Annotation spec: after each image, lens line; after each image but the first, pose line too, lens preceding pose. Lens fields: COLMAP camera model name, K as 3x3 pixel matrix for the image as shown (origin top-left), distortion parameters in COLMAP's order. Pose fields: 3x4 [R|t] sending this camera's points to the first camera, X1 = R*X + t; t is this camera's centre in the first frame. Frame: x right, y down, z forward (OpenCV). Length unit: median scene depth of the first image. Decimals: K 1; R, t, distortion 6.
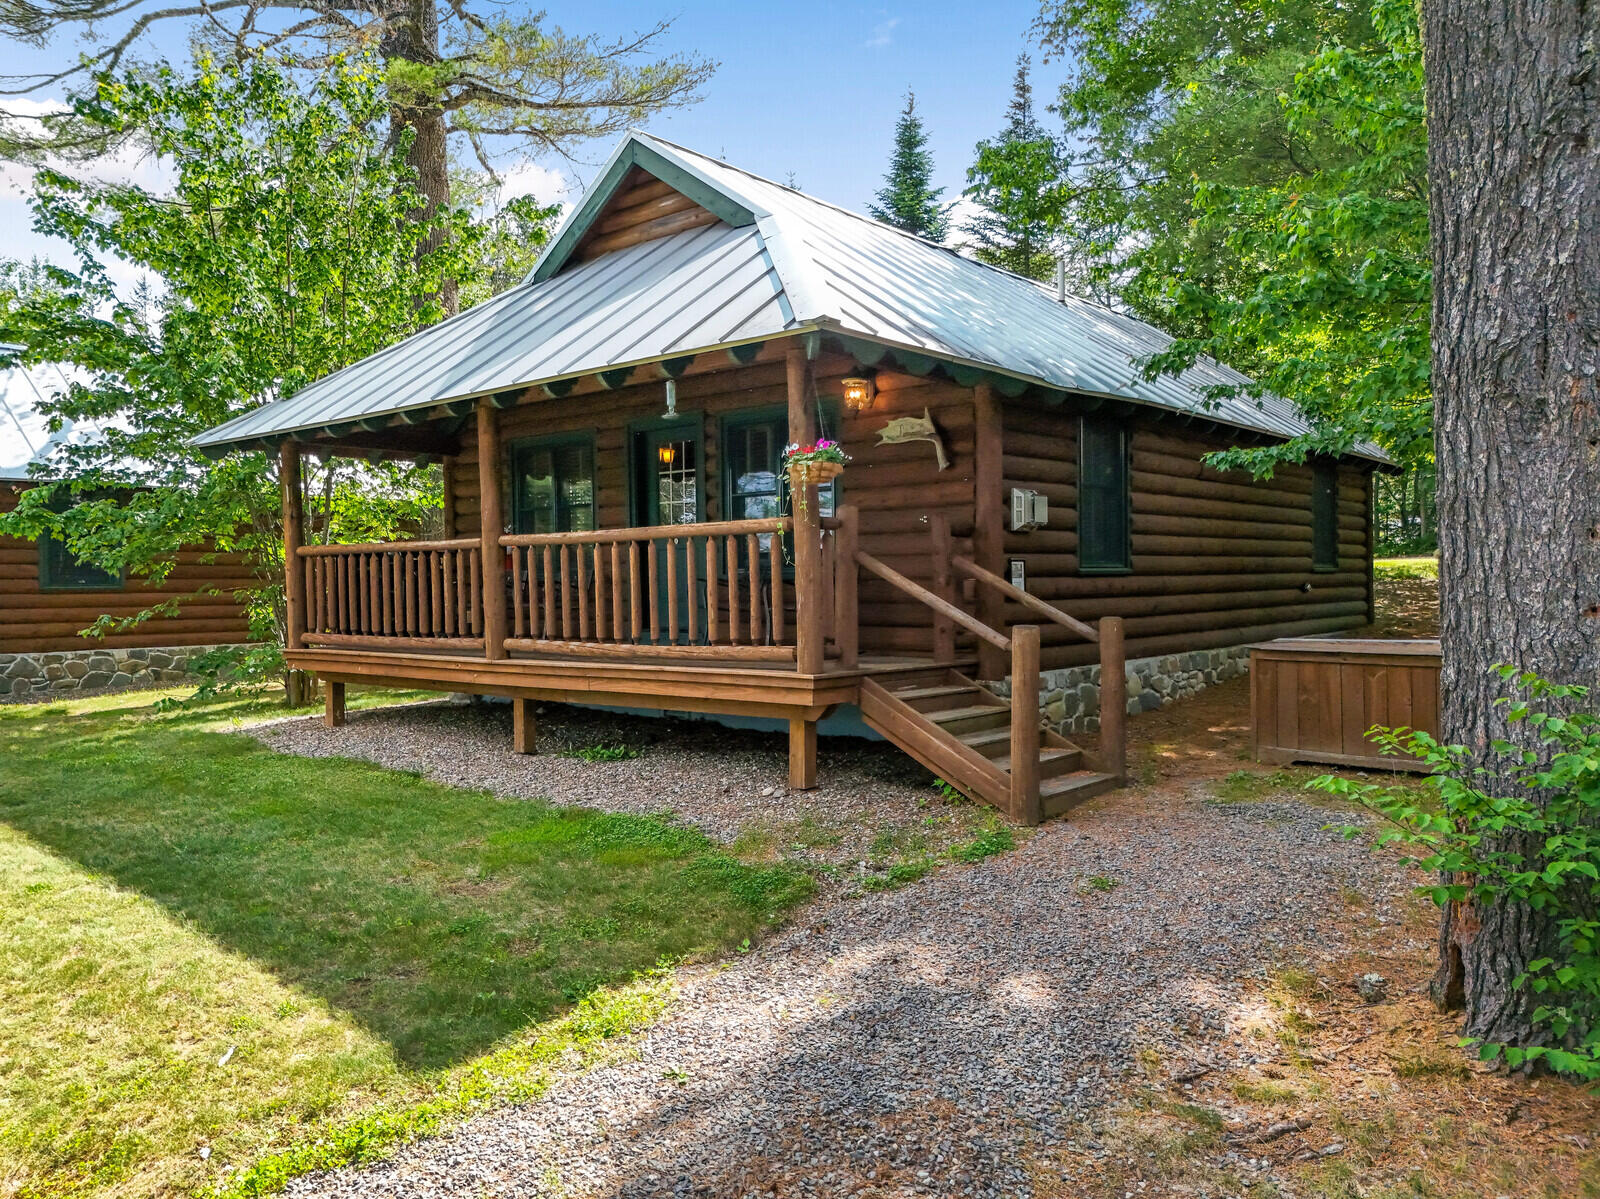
lens RADIAL K [[1207.2, 0, 802.6], [0, 1207.2, 610.0], [0, 0, 1]] dist [0.056048, -0.041867]
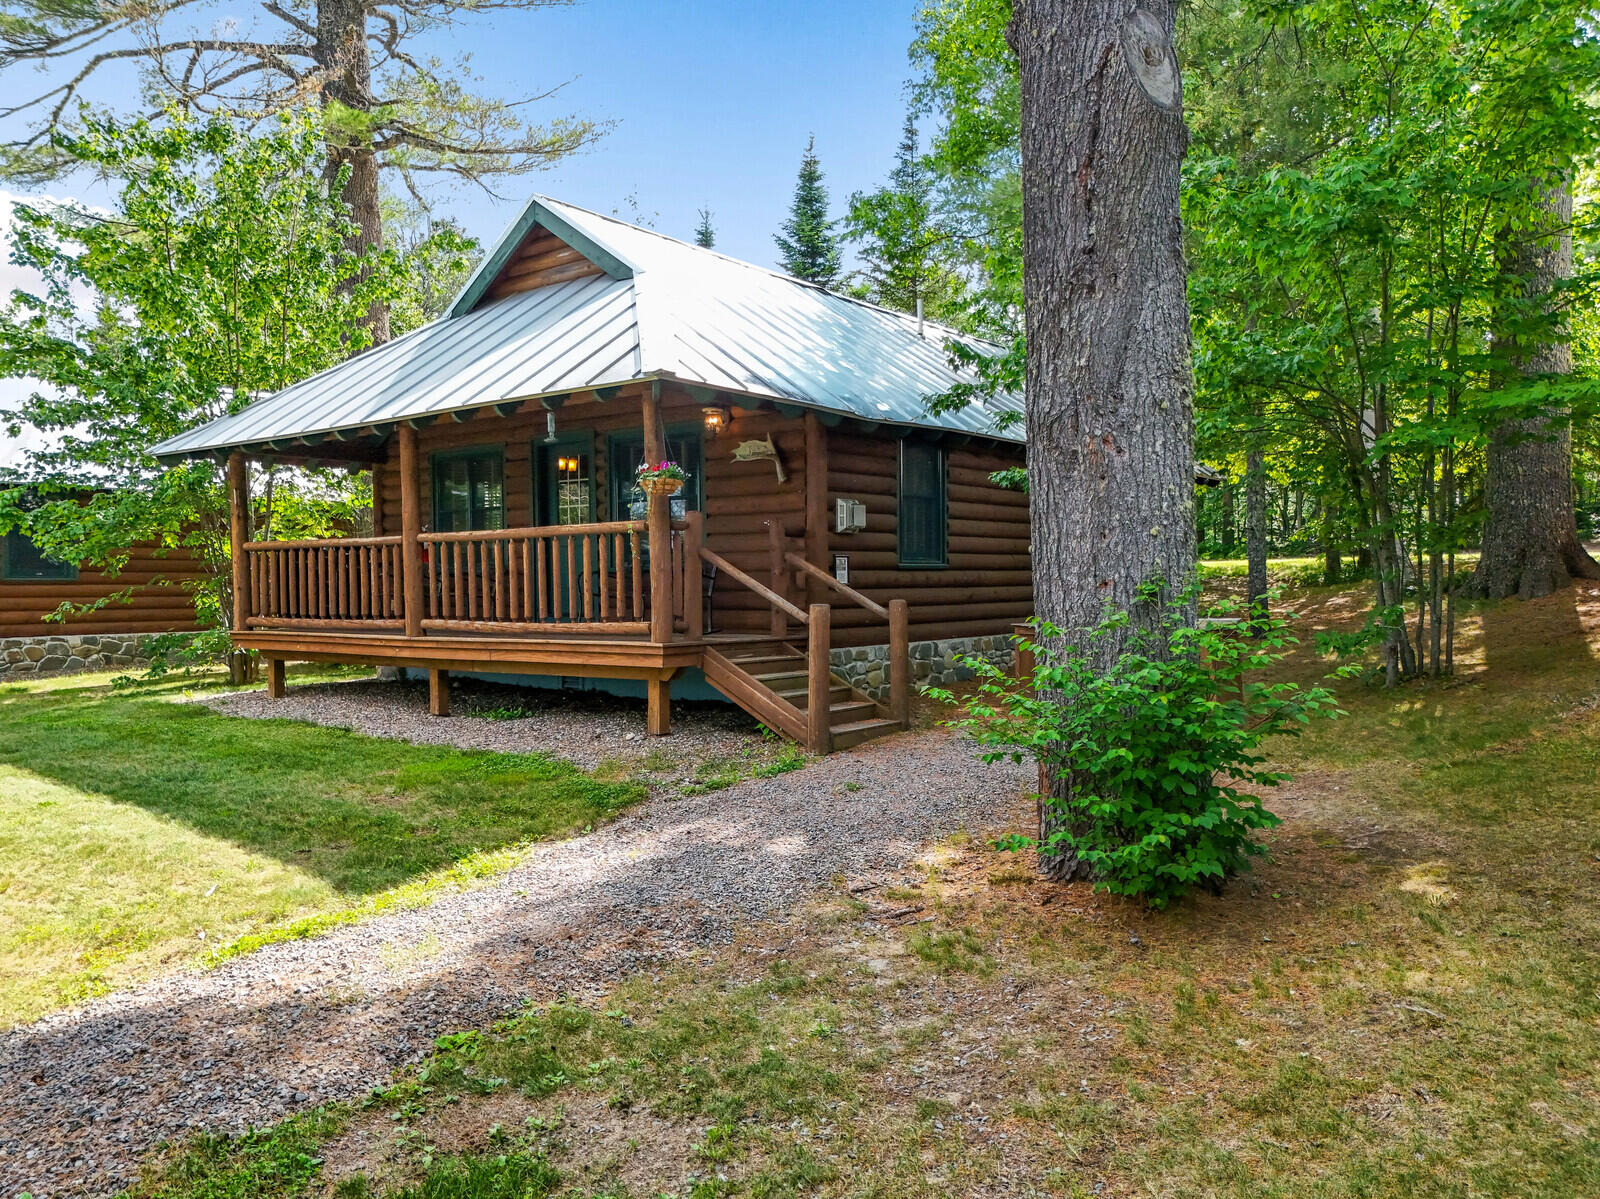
lens RADIAL K [[1207.2, 0, 801.3], [0, 1207.2, 609.4], [0, 0, 1]] dist [0.056048, -0.041867]
pose [[0.998898, 0.002731, 0.046857, 0.077936], [-0.002646, 0.999995, -0.001879, 0.015979], [-0.046862, 0.001753, 0.998900, -0.234865]]
